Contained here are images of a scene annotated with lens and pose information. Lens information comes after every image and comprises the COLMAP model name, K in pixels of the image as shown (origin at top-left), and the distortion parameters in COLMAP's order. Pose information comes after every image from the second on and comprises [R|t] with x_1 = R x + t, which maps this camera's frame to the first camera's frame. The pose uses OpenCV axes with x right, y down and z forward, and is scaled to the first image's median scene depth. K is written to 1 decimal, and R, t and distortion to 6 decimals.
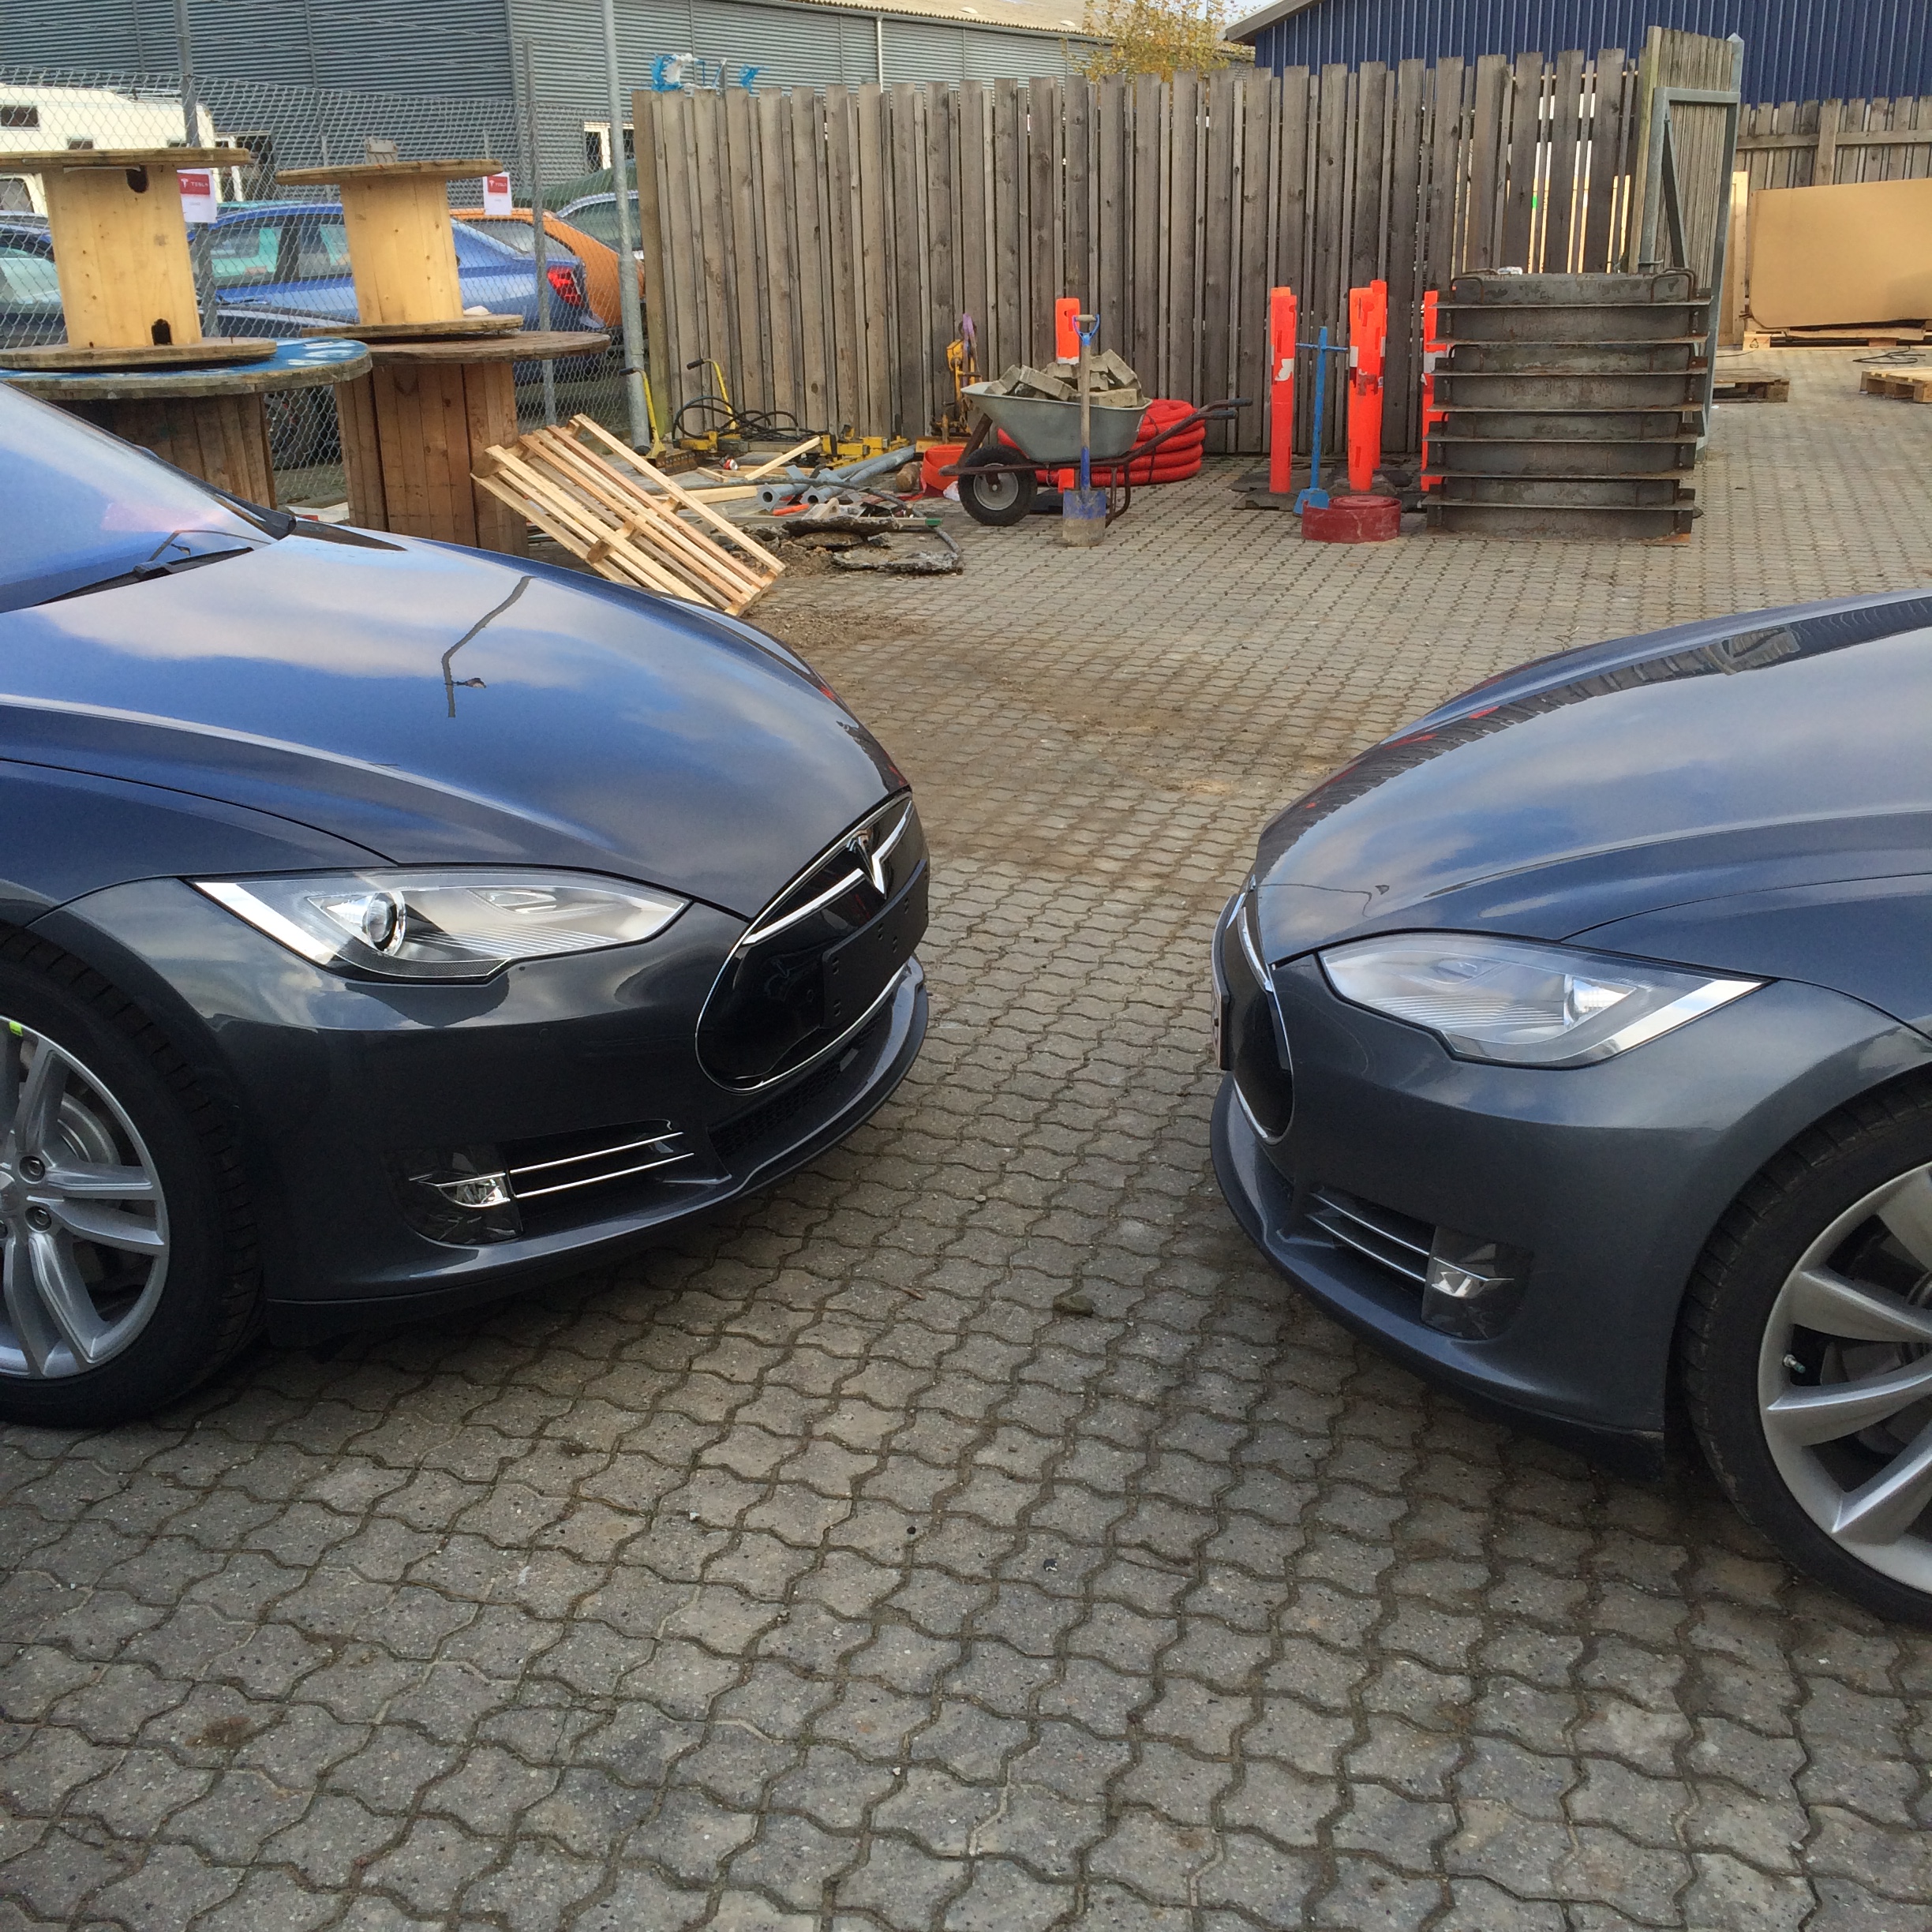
lens RADIAL K [[2132.4, 0, 966.0], [0, 2132.4, 966.0], [0, 0, 1]] dist [0.082884, -0.102213]
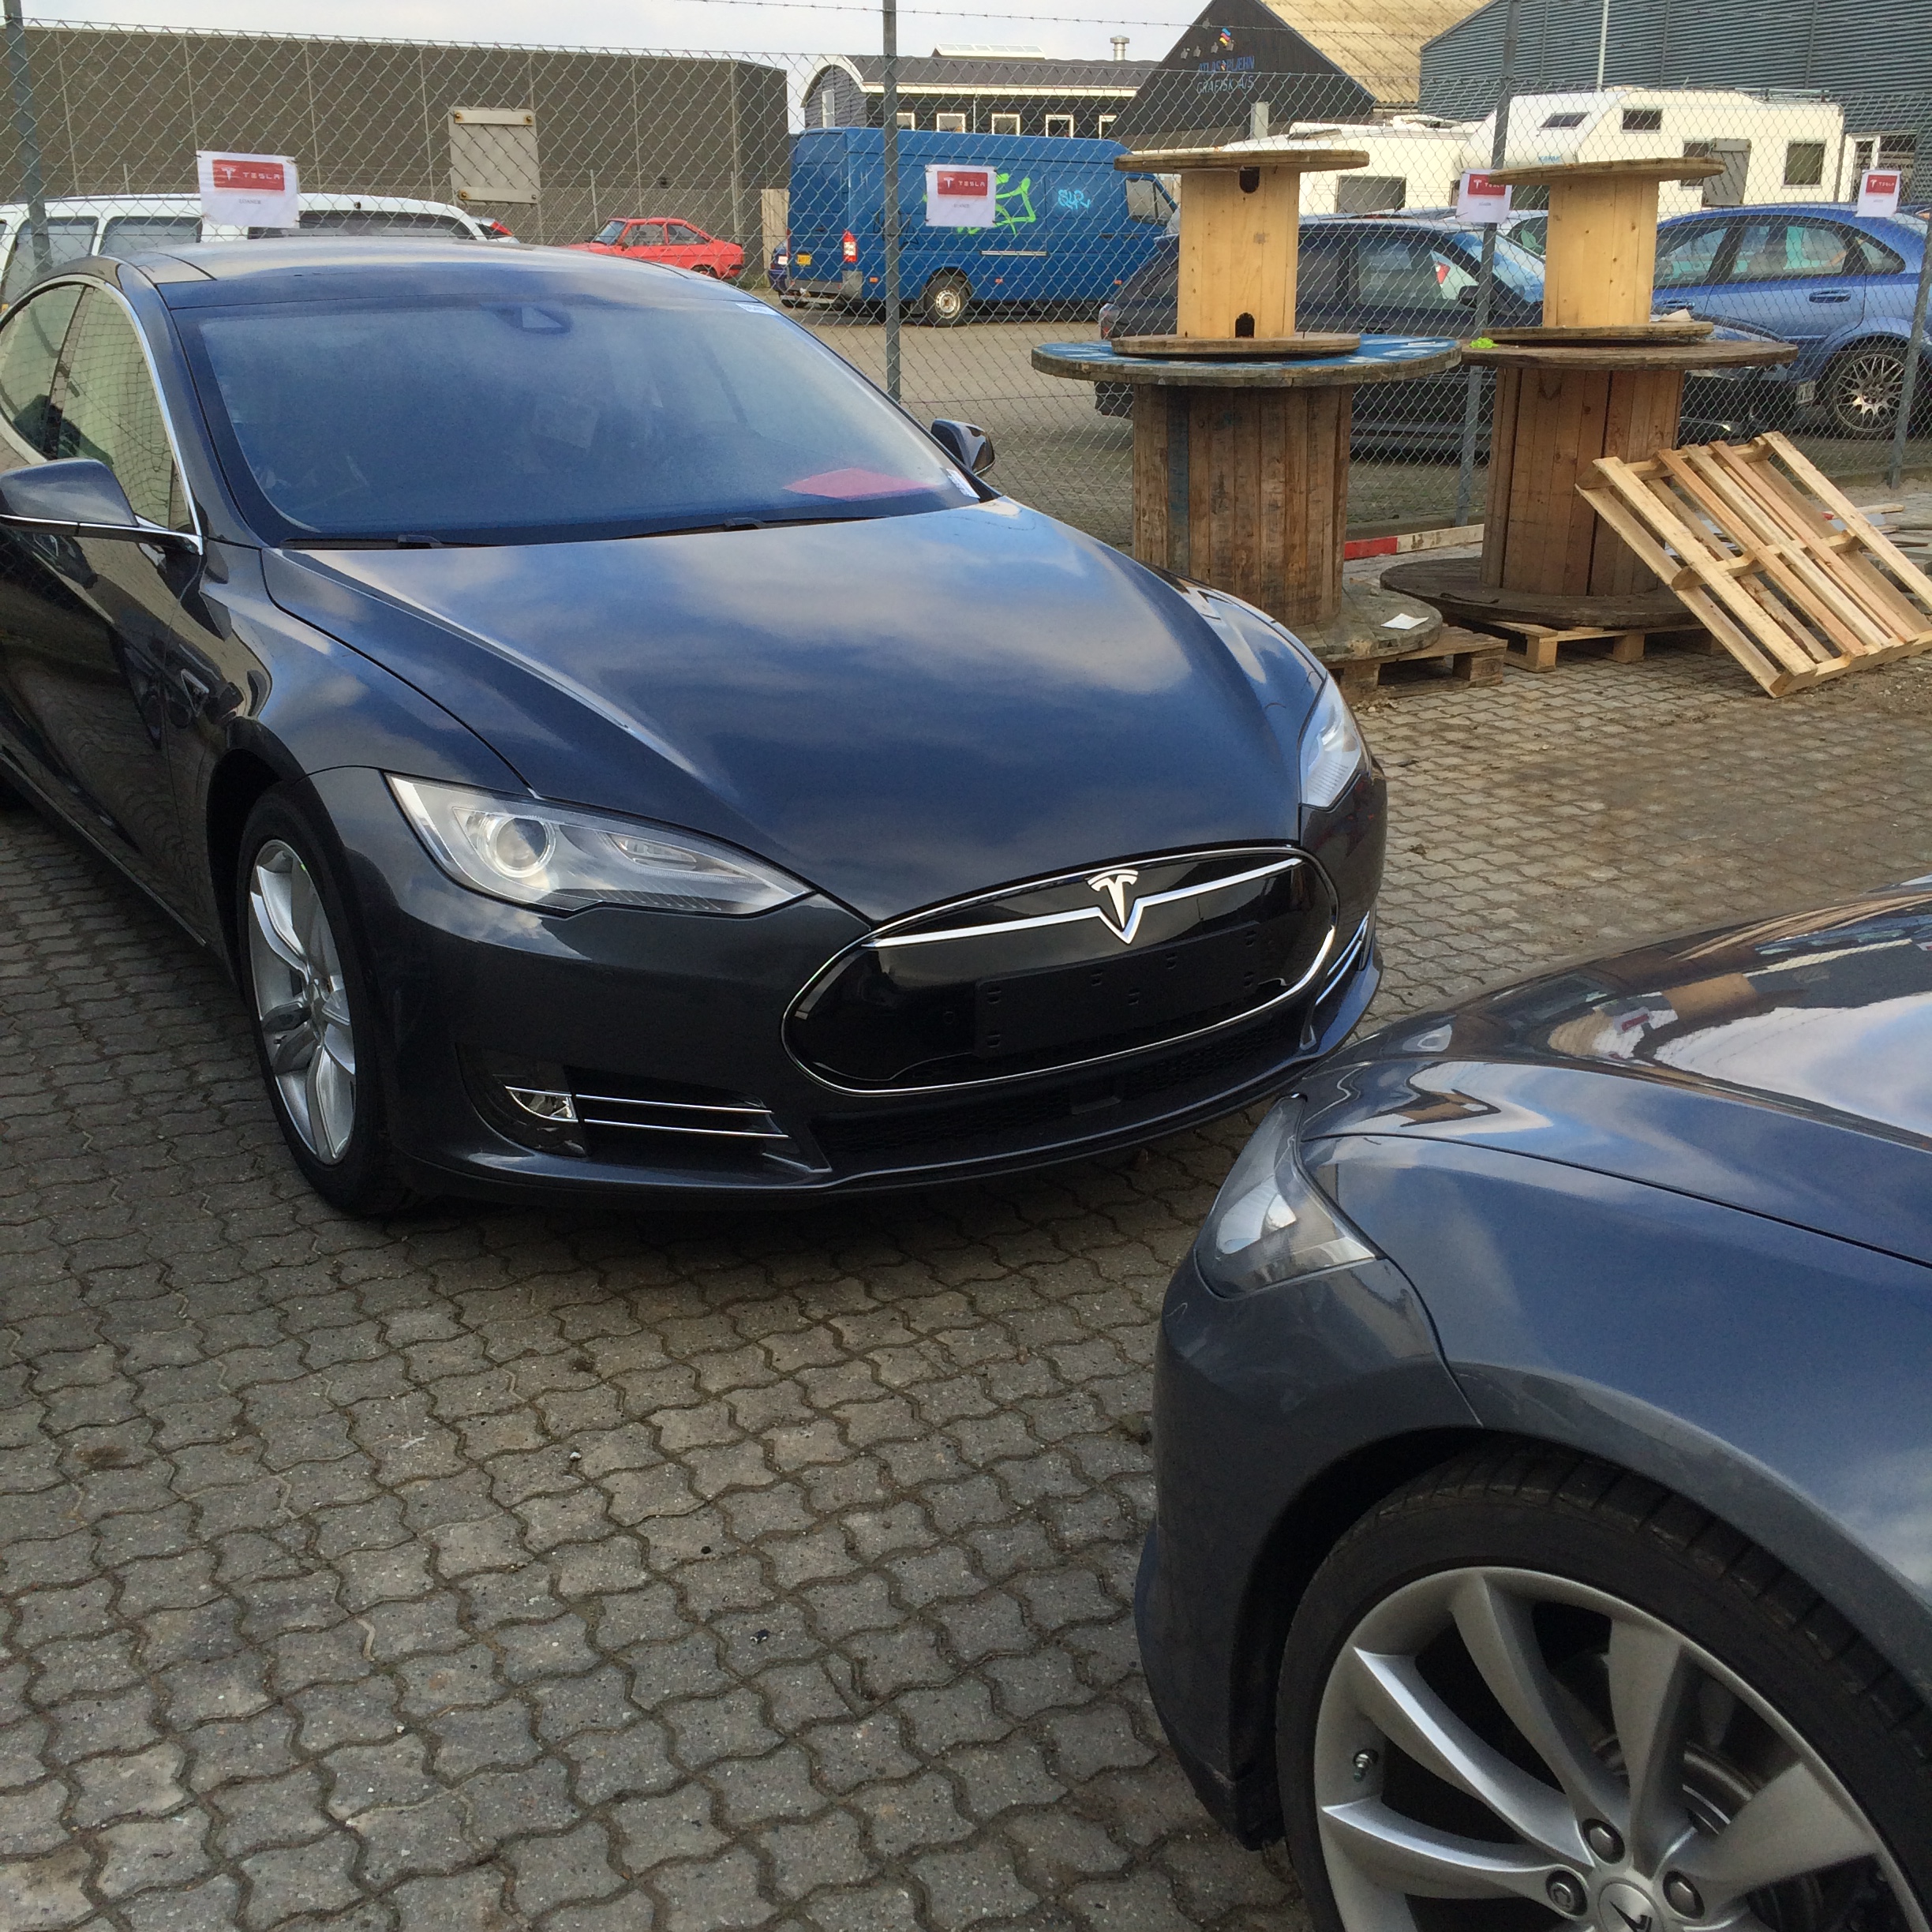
lens RADIAL K [[2132.4, 0, 966.0], [0, 2132.4, 966.0], [0, 0, 1]] dist [0.082884, -0.102213]
pose [[0.763064, 0.229000, -0.604394, 0.240514], [-0.229244, 0.970224, 0.078184, -0.040375], [0.604302, 0.078894, 0.792840, 0.109072]]
